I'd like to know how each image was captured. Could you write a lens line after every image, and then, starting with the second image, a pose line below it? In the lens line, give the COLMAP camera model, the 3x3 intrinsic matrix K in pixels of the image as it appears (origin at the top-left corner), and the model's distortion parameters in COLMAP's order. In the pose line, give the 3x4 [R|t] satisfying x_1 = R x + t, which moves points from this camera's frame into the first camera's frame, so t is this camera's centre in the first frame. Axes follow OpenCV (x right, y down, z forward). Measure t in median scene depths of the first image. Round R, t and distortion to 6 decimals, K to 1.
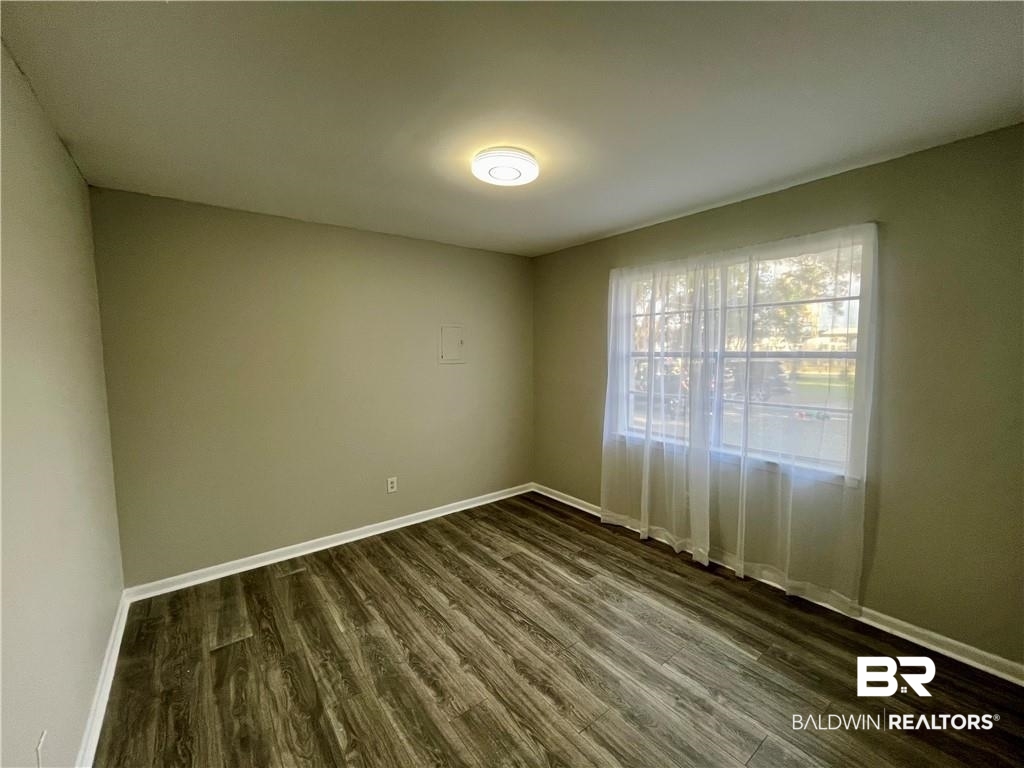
lens RADIAL K [[421.0, 0, 509.4], [0, 421.0, 384.5], [0, 0, 1]] dist [0.000234, 0.000083]
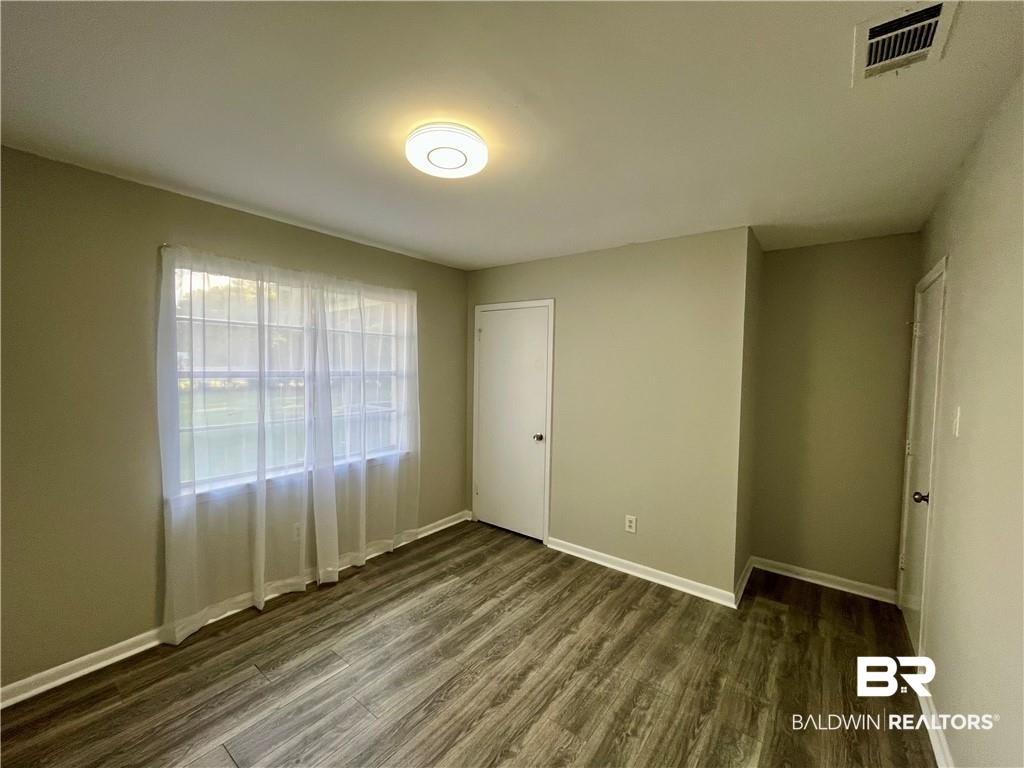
lens RADIAL K [[421.0, 0, 509.4], [0, 421.0, 384.5], [0, 0, 1]] dist [0.000234, 0.000083]
pose [[-0.262388, -0.037311, 0.964241, -0.763627], [0.067043, 0.996133, 0.056788, -0.089540], [-0.962630, 0.079547, -0.258872, 1.011209]]
